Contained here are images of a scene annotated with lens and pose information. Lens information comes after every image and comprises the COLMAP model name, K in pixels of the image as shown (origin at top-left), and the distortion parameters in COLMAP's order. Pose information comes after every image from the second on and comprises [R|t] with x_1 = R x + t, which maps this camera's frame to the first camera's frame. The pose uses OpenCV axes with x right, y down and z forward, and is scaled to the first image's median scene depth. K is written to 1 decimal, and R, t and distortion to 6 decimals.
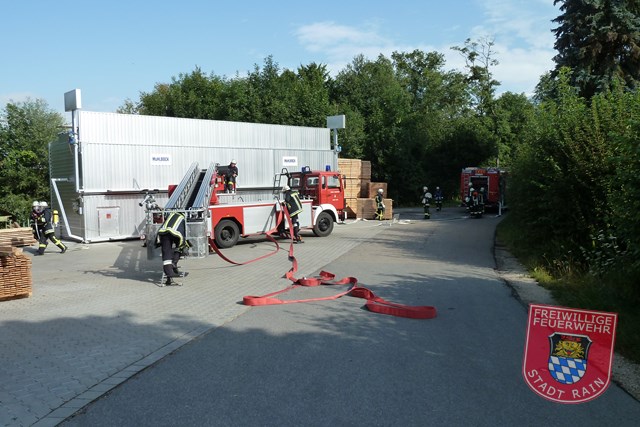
lens RADIAL K [[567.6, 0, 320.0], [0, 567.6, 213.5], [0, 0, 1]] dist [-0.000253, 0.000255]
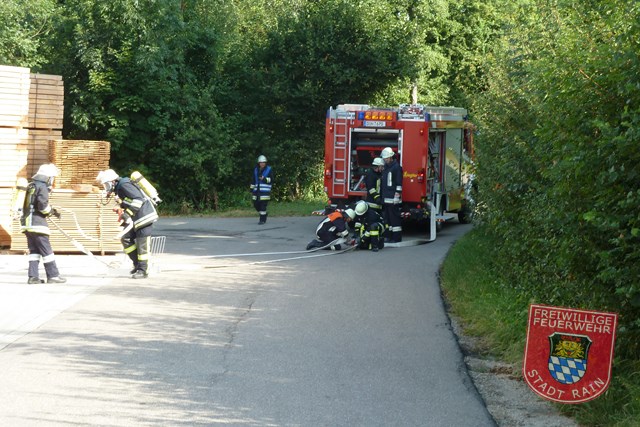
lens RADIAL K [[1369.1, 0, 320.0], [0, 1369.1, 213.5], [0, 0, 1]] dist [0.067771, 0.283162]
pose [[0.967510, 0.007406, 0.252725, 0.037768], [-0.005030, 0.999937, -0.010043, -0.005339], [-0.252783, 0.008446, 0.967486, 0.215162]]
